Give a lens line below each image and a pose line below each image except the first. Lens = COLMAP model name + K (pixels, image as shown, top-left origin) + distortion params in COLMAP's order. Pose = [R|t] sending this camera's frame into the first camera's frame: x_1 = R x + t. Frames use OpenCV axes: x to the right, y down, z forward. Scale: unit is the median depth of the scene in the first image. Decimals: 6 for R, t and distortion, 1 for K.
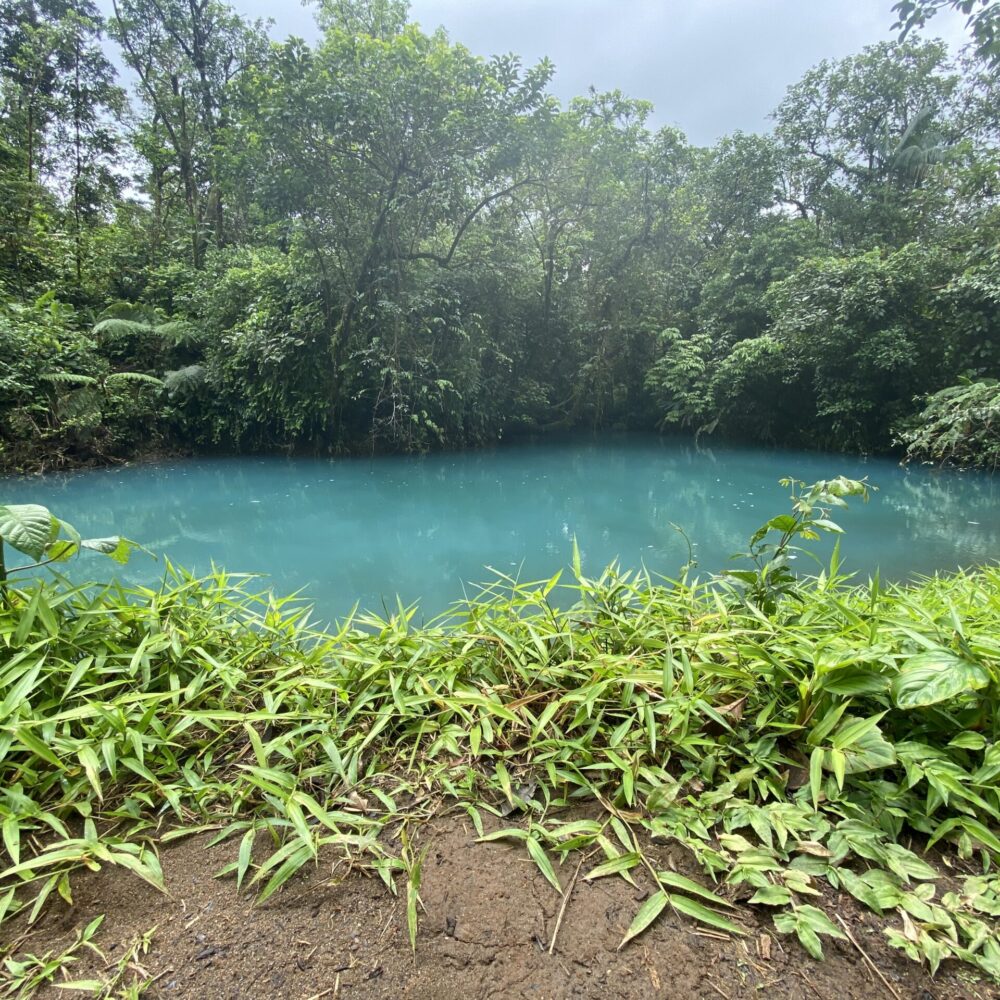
lens RADIAL K [[556.7, 0, 500.0], [0, 556.7, 500.0], [0, 0, 1]] dist [0.036432, -0.036415]
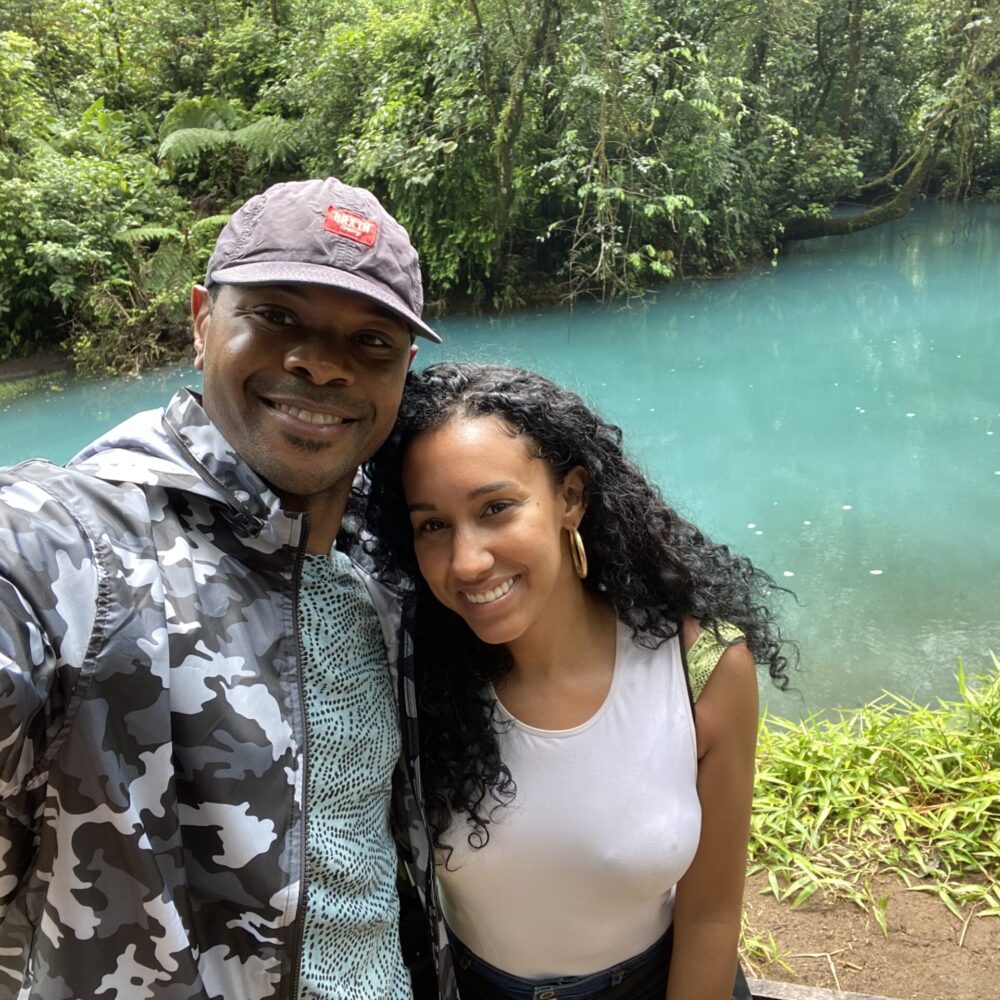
lens RADIAL K [[898.9, 0, 500.4], [0, 898.9, 520.9], [0, 0, 1]] dist [0.096511, -0.105583]
pose [[0.959898, -0.013997, -0.280000, -0.334554], [0.064841, 0.982757, 0.173161, -0.831422], [0.272748, -0.184372, 0.944254, -1.387289]]
